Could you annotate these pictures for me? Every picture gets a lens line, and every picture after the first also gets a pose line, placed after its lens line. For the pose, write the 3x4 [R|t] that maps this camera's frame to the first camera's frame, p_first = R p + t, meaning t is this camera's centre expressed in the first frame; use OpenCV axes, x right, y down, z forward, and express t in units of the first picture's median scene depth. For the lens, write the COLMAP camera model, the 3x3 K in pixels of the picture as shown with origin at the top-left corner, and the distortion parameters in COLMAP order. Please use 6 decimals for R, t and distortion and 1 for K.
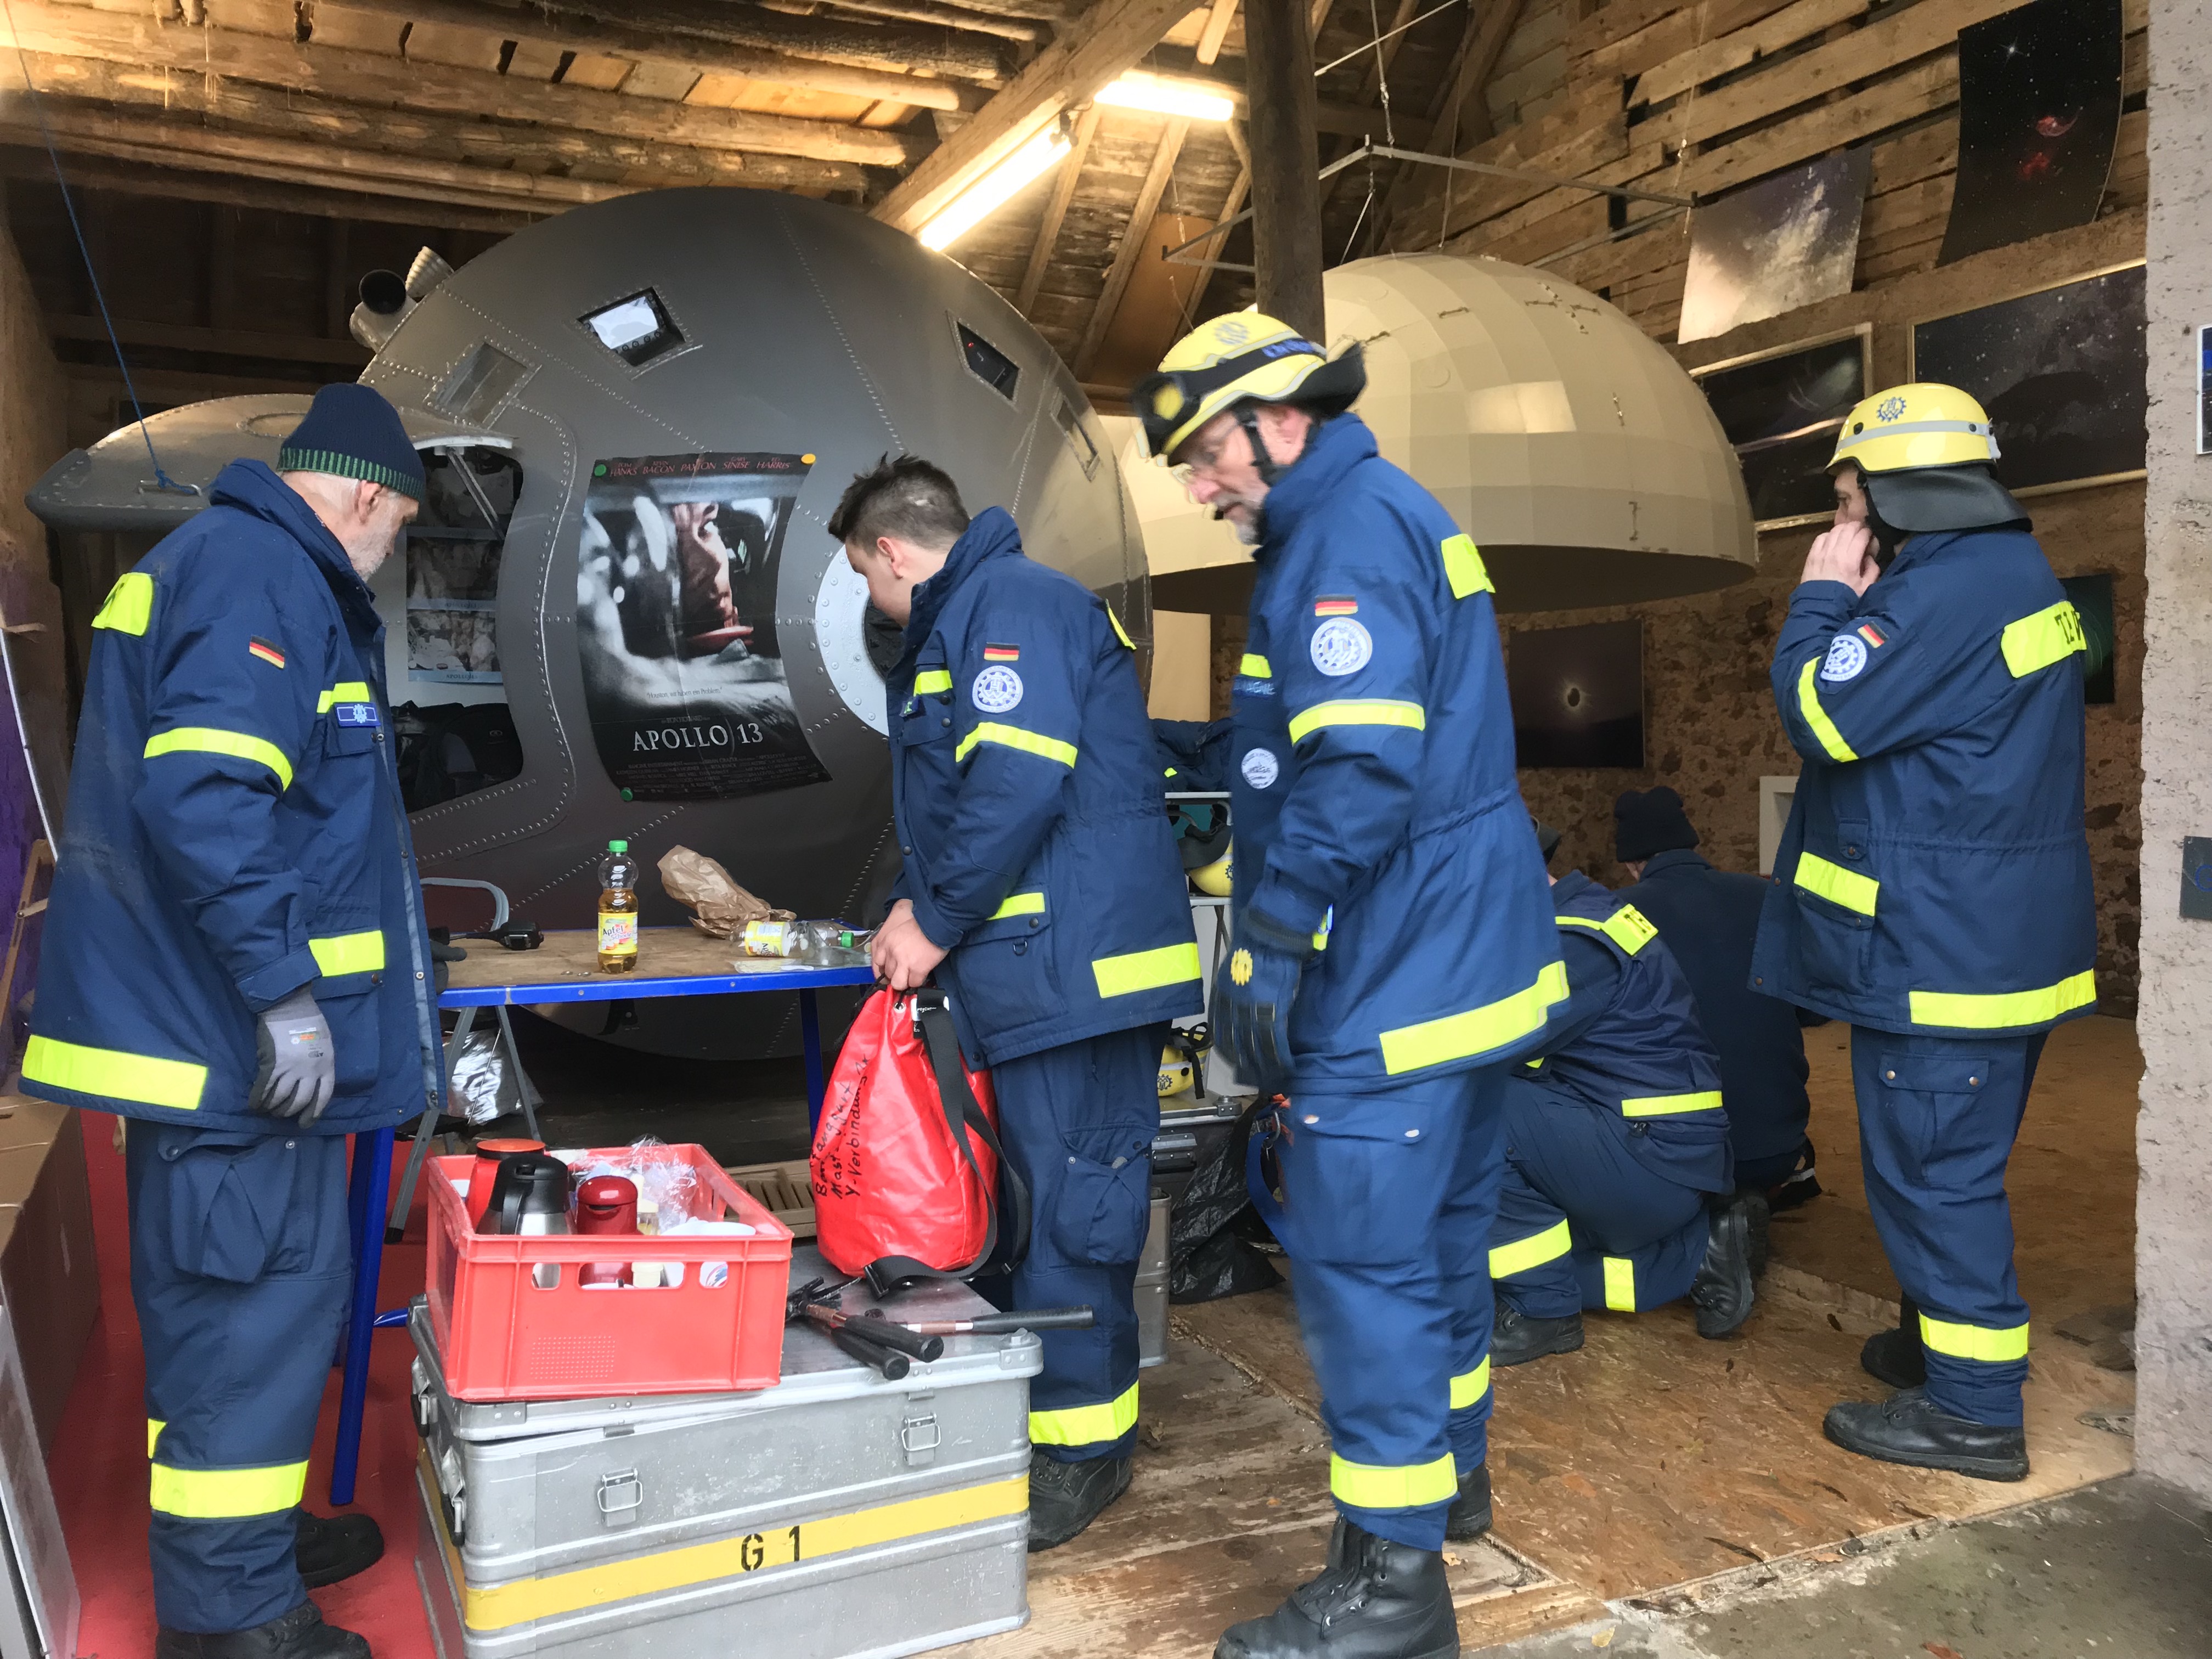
lens RADIAL K [[1797.0, 0, 1104.0], [0, 1797.0, 805.9], [0, 0, 1]] dist [0.024433, -0.019076]
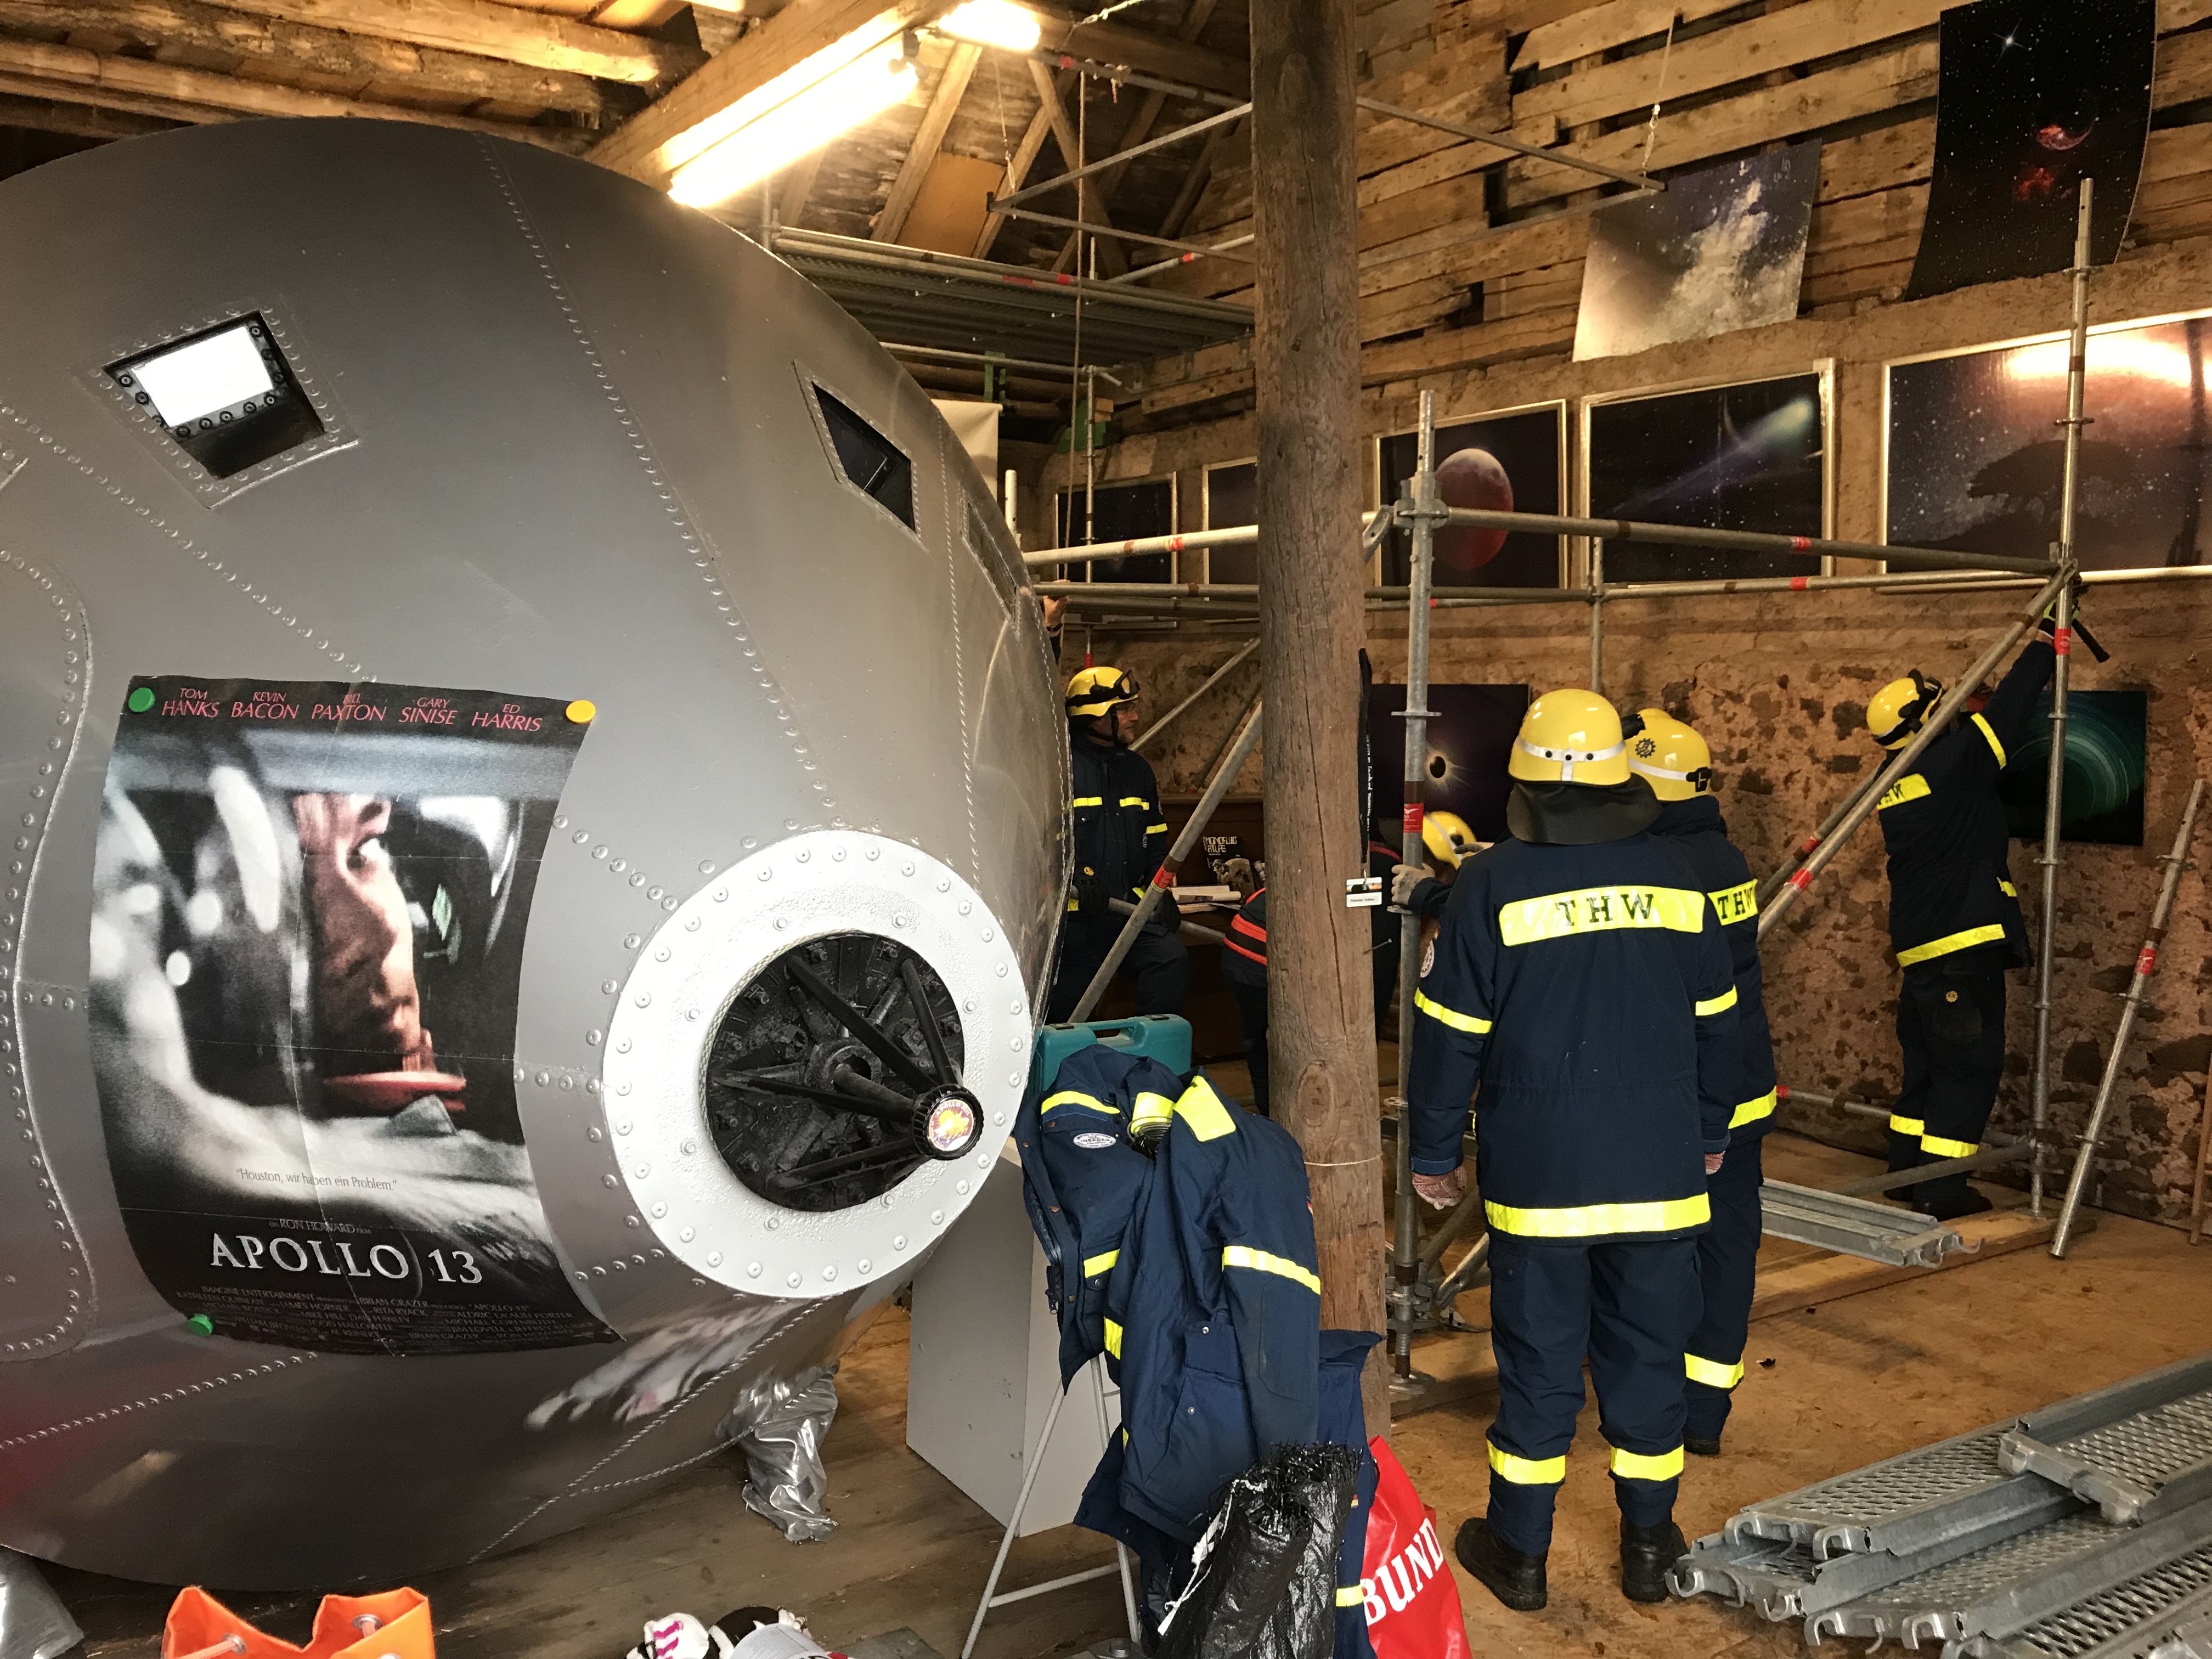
lens RADIAL K [[1797.0, 0, 1102.8], [0, 1797.0, 811.7], [0, 0, 1]] dist [0.024433, -0.019076]
pose [[0.985662, 0.006761, 0.168598, -0.046308], [-0.013830, 0.999072, 0.040788, -0.082320], [-0.168166, -0.042535, 0.984841, 0.211434]]
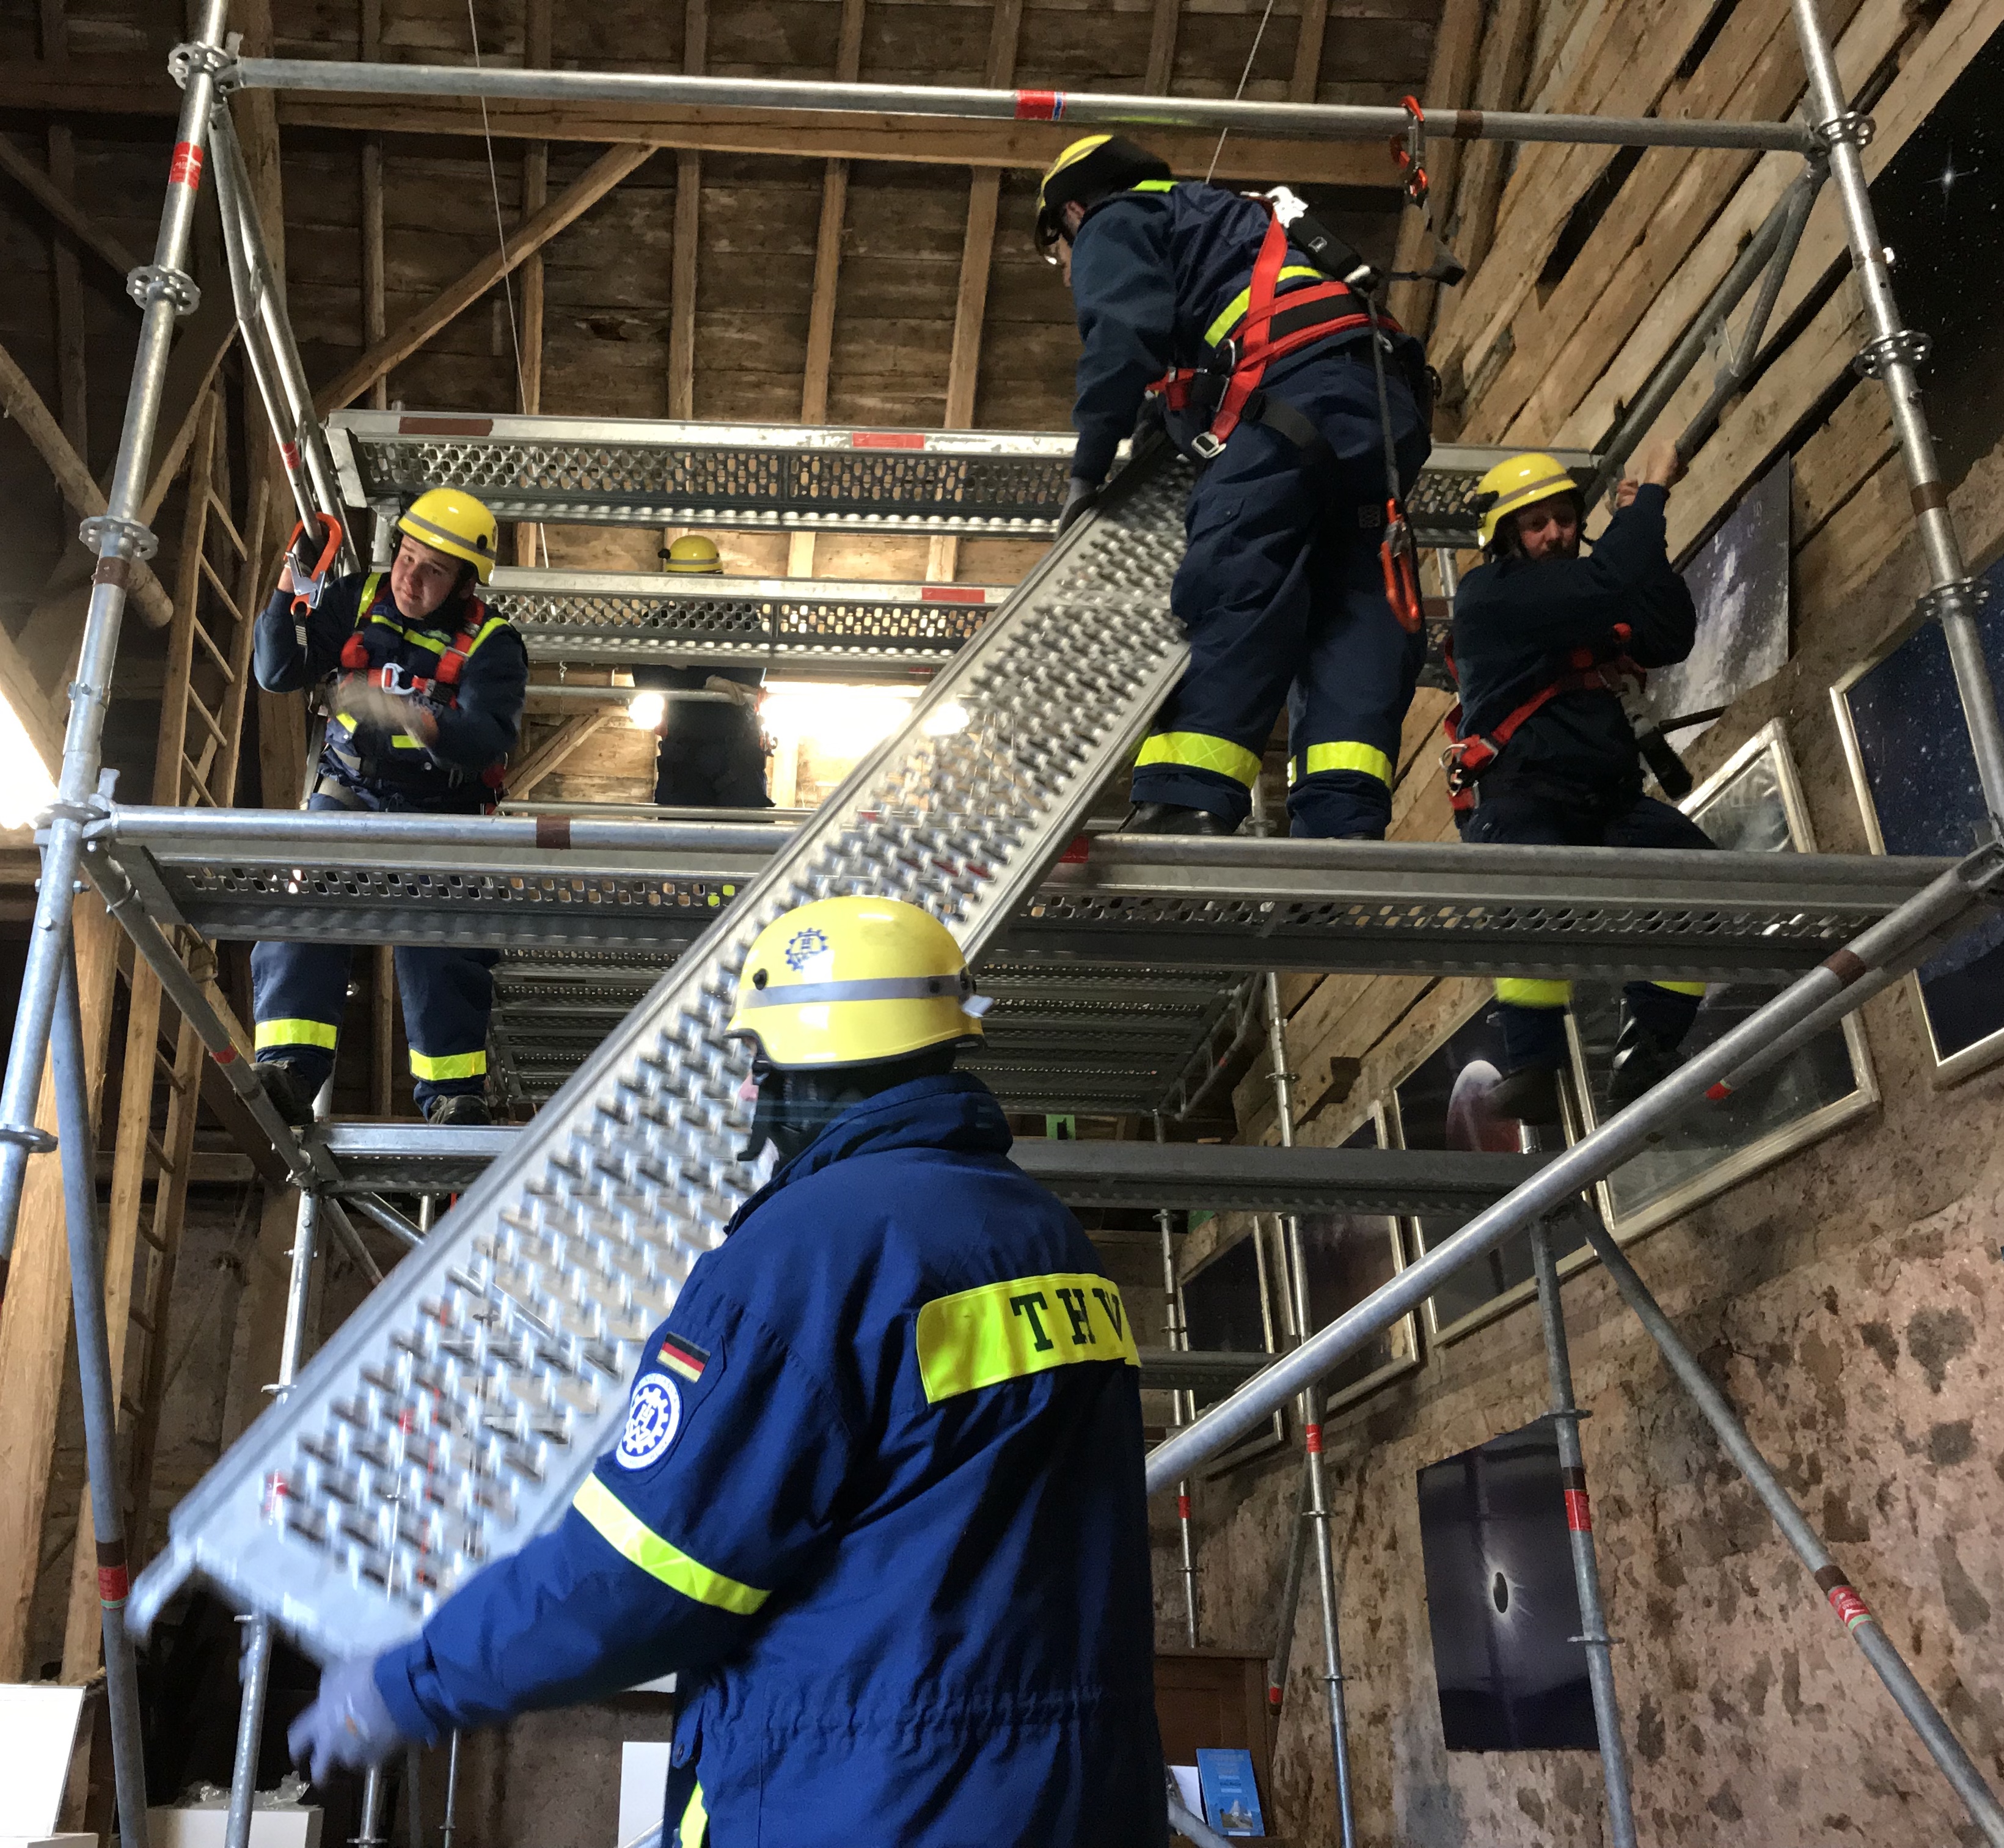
lens RADIAL K [[1999.4, 0, 822.1], [0, 1999.4, 910.3], [0, 0, 1]] dist [0.017606, 0.000000]
pose [[0.929381, -0.132242, -0.344620, 0.346491], [-0.024254, 0.909726, -0.414500, 0.001419], [0.368324, 0.393587, 0.842275, 0.458956]]
